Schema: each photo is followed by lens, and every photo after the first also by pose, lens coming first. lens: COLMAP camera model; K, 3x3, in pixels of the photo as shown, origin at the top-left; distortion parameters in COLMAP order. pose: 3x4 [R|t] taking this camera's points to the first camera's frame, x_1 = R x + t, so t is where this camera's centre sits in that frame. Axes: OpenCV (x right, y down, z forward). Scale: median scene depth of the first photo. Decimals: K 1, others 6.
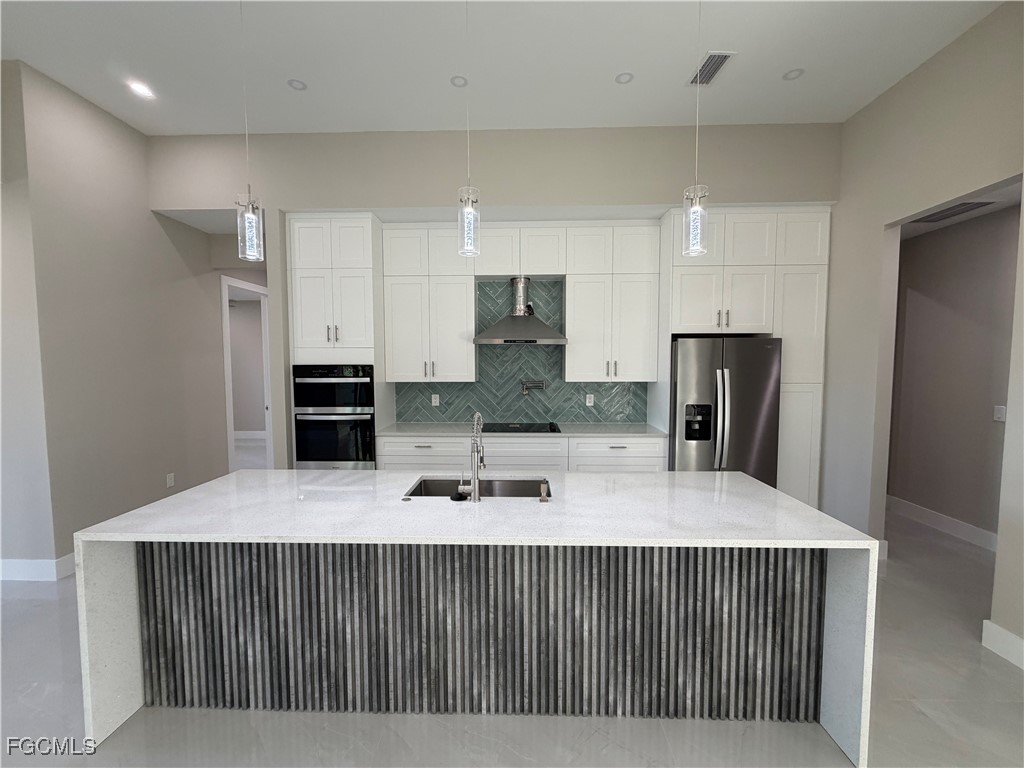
lens RADIAL K [[403.6, 0, 511.1], [0, 403.6, 388.8], [0, 0, 1]] dist [0.002403, -0.000766]
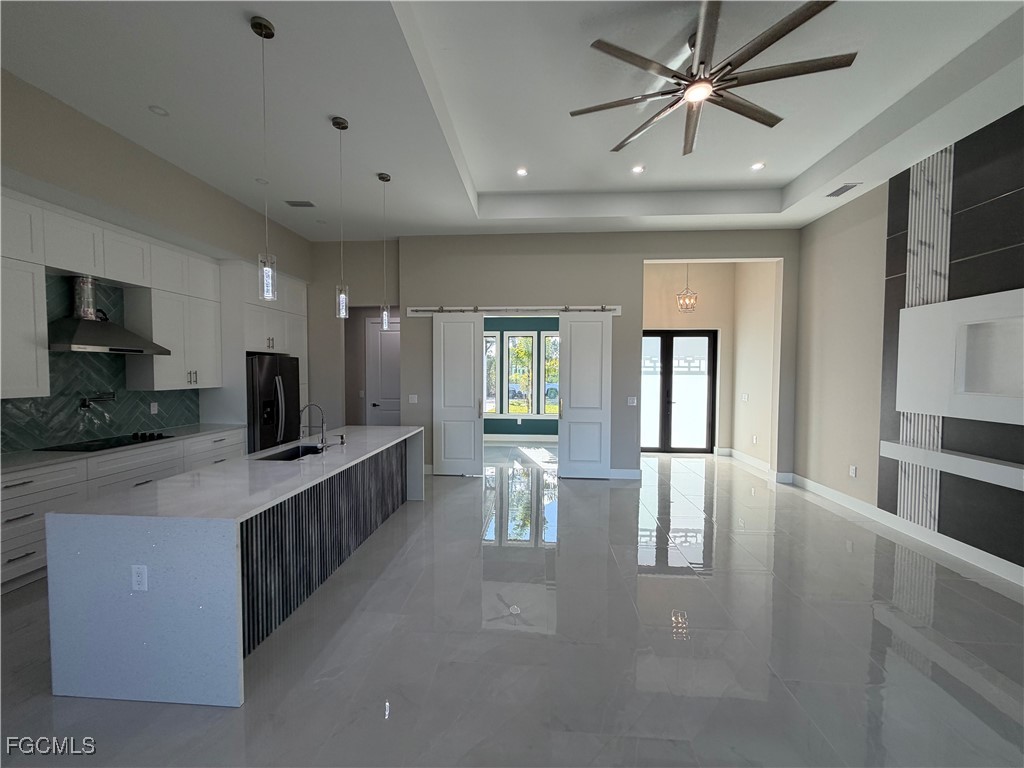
lens RADIAL K [[403.6, 0, 512.2], [0, 403.6, 384.5], [0, 0, 1]] dist [0.002403, -0.000766]
pose [[0.045157, -0.033639, 0.998413, -0.937594], [0.054109, 0.998048, 0.031179, -0.017940], [-0.997513, 0.052615, 0.046889, 0.040962]]
